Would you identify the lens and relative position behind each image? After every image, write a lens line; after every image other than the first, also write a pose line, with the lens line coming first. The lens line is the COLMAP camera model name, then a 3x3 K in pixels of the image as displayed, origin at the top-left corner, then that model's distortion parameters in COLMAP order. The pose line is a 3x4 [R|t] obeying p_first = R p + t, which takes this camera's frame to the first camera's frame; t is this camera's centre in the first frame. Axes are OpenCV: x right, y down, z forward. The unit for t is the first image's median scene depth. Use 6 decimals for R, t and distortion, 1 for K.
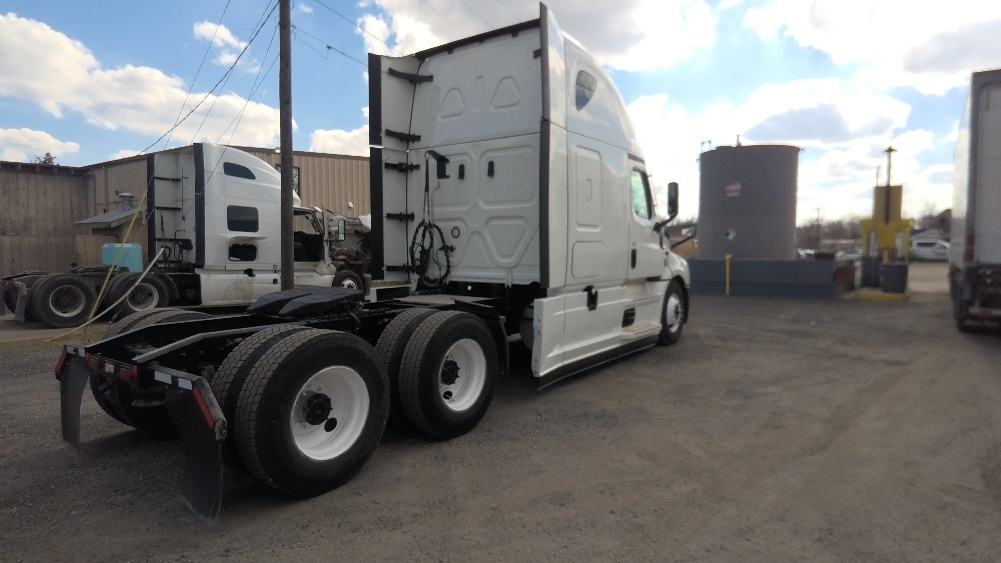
lens RADIAL K [[582.0, 0, 500.5], [0, 582.0, 281.5], [0, 0, 1]] dist [0.026946, -0.001848]
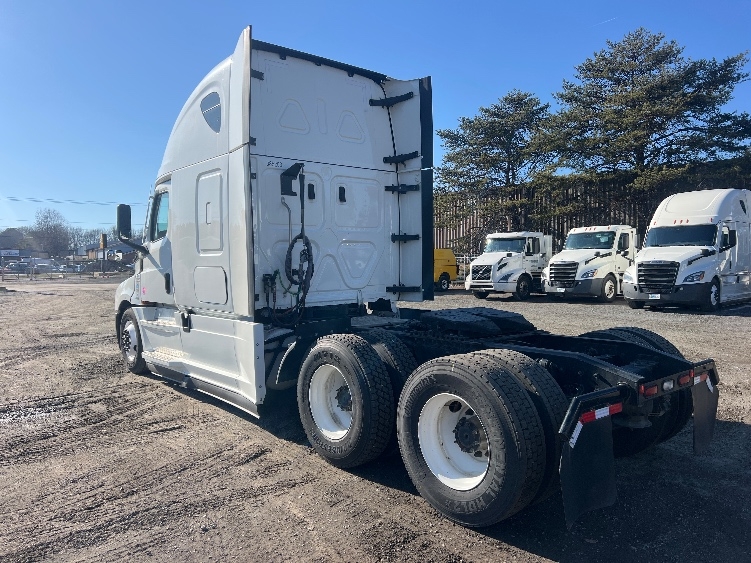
lens RADIAL K [[587.0, 0, 379.7], [0, 587.0, 296.8], [0, 0, 1]] dist [0.003857, 0.003729]
pose [[0.231731, -0.059351, 0.970968, -0.975168], [0.063517, 0.996930, 0.045779, -0.052578], [-0.970704, 0.051064, 0.234790, 0.666359]]
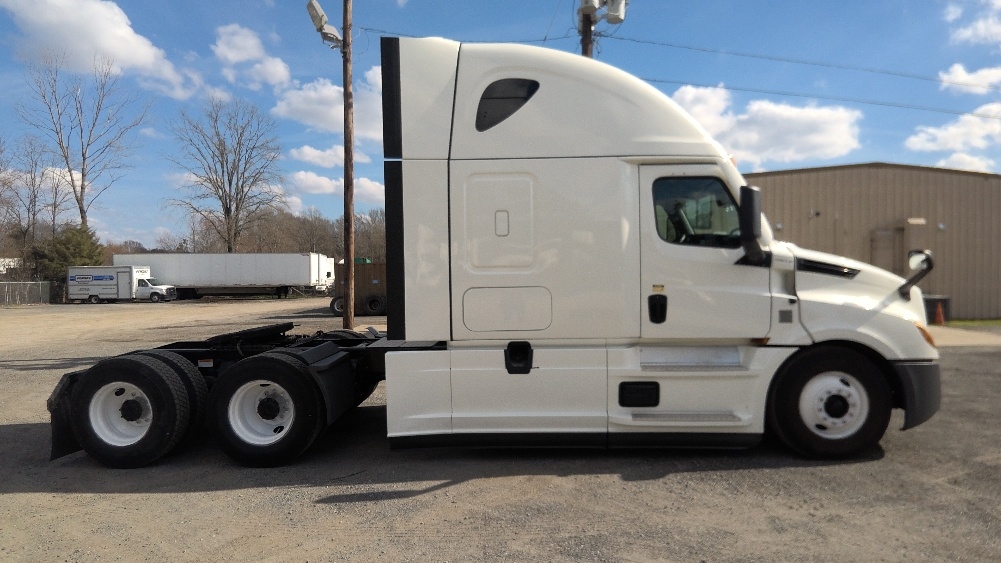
lens RADIAL K [[582.0, 0, 500.5], [0, 582.0, 281.5], [0, 0, 1]] dist [0.026946, -0.001848]
pose [[0.552755, 0.002731, -0.833339, 0.775917], [-0.036689, 0.999105, -0.021061, -0.055704], [0.832536, 0.042215, 0.552361, 0.527220]]
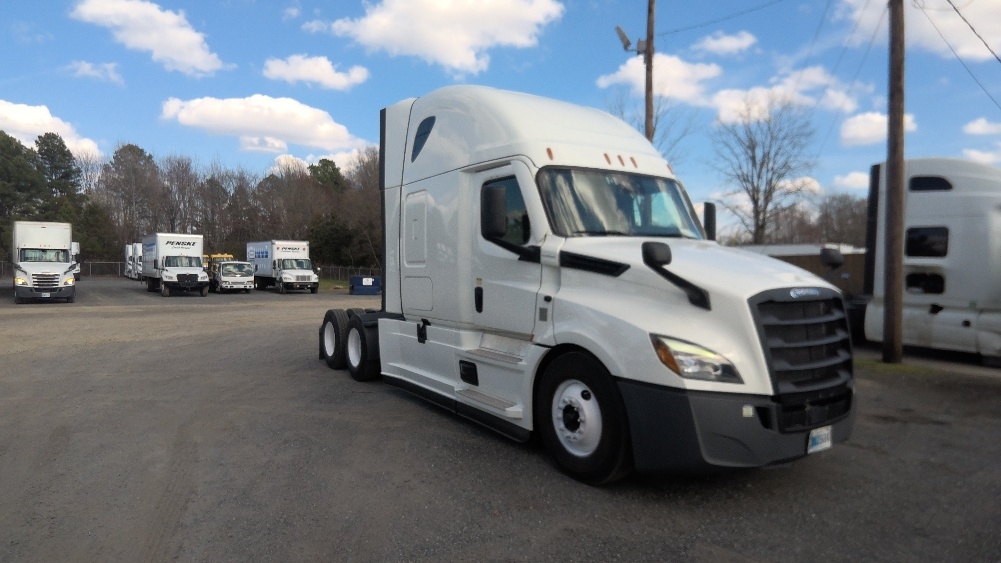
lens RADIAL K [[582.0, 0, 500.5], [0, 582.0, 281.5], [0, 0, 1]] dist [0.026946, -0.001848]
pose [[-0.364893, 0.019686, -0.930841, 1.036424], [-0.052891, 0.997724, 0.041834, -0.107722], [0.929546, 0.064497, -0.363022, 1.455949]]
